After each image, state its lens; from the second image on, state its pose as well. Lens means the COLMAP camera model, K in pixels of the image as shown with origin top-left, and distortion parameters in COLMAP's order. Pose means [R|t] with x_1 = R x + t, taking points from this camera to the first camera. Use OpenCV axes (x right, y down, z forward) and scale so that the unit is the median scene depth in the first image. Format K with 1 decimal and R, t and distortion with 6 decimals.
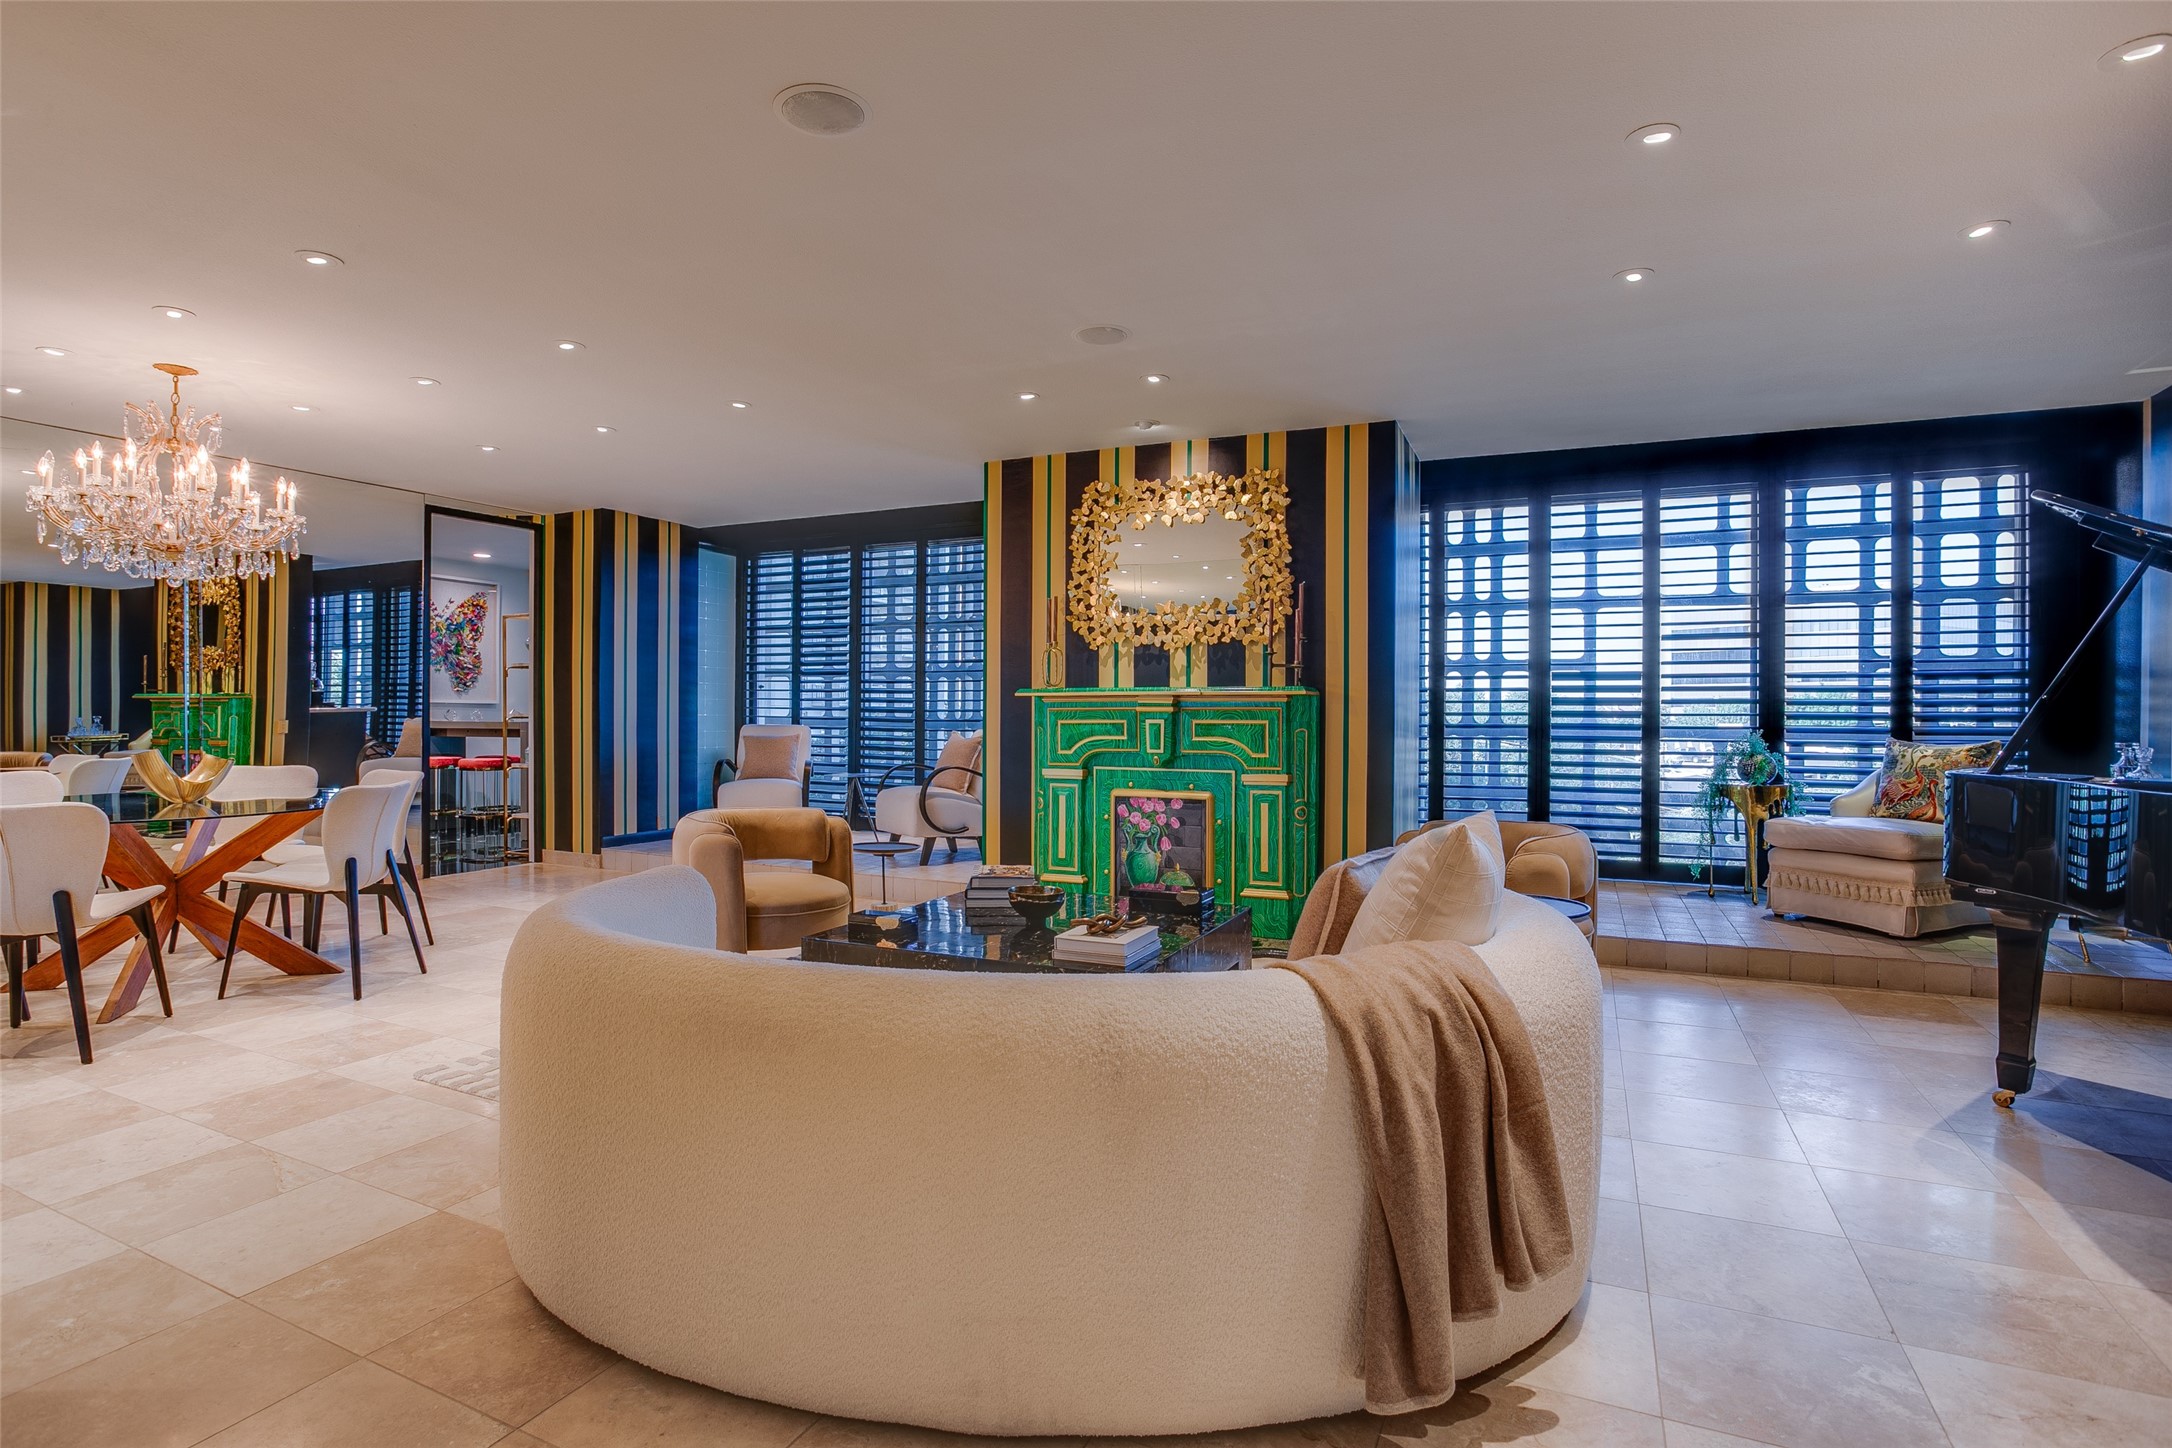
lens RADIAL K [[1104.2, 0, 1113.8], [0, 1104.2, 715.0], [0, 0, 1]] dist [-0.001361, -0.000310]
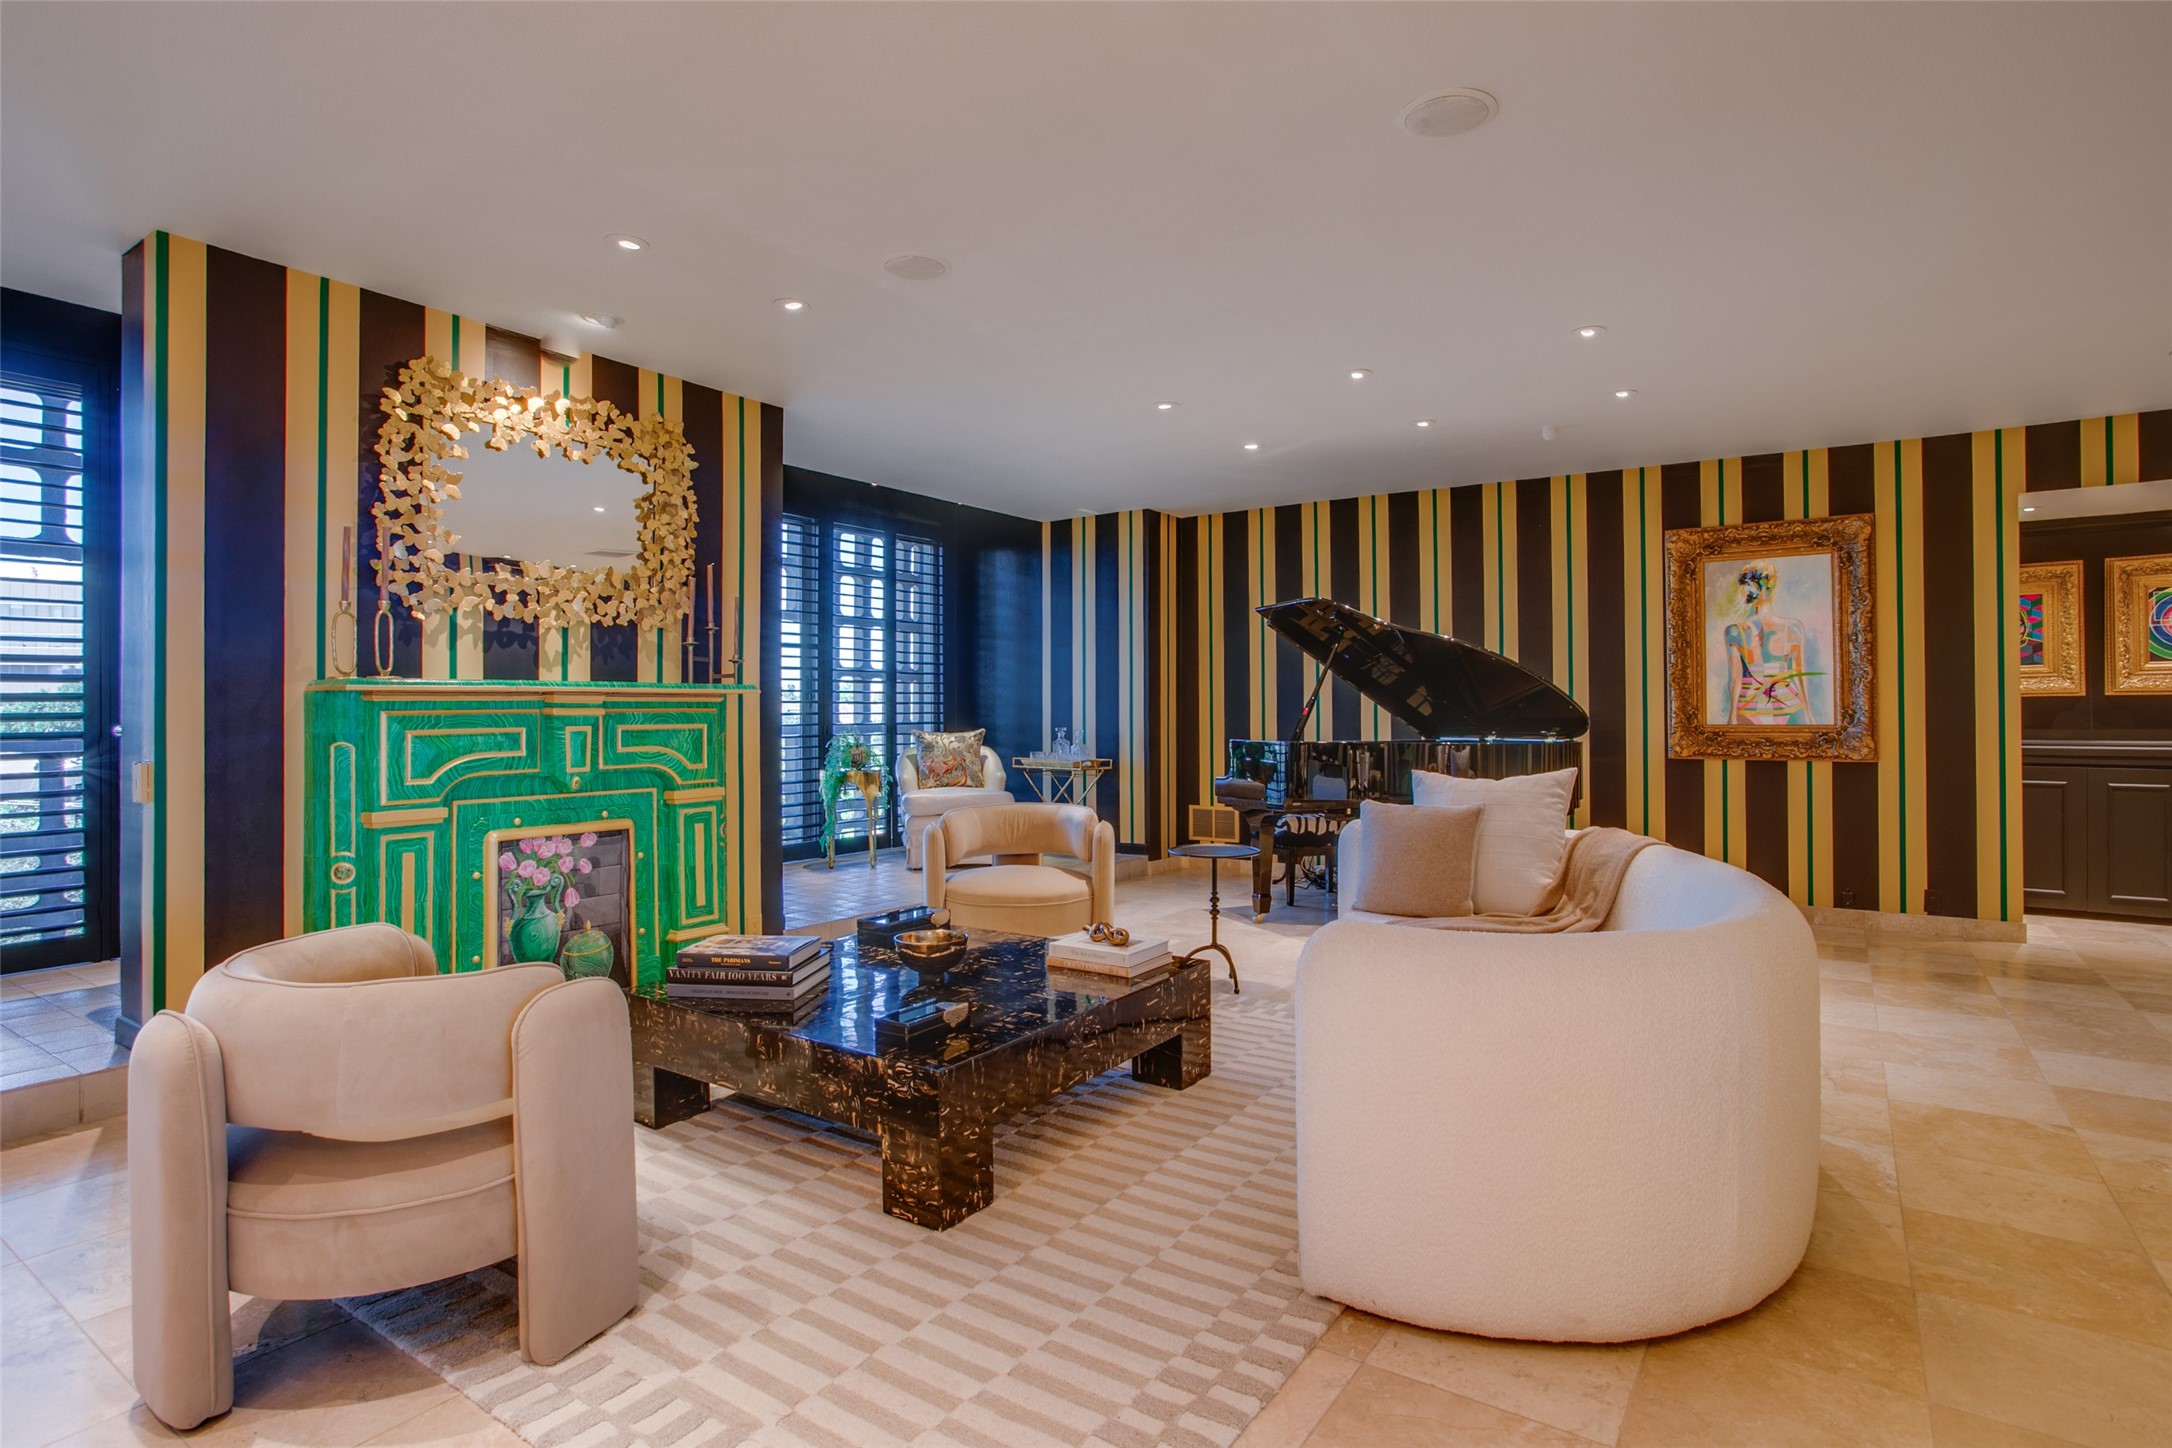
lens RADIAL K [[1104.2, 0, 1113.8], [0, 1104.2, 715.0], [0, 0, 1]] dist [-0.001361, -0.000310]
pose [[0.187832, -0.009324, 0.982157, -0.590660], [0.005006, 0.999951, 0.008536, -0.007434], [-0.982188, 0.003313, 0.187870, 0.507737]]
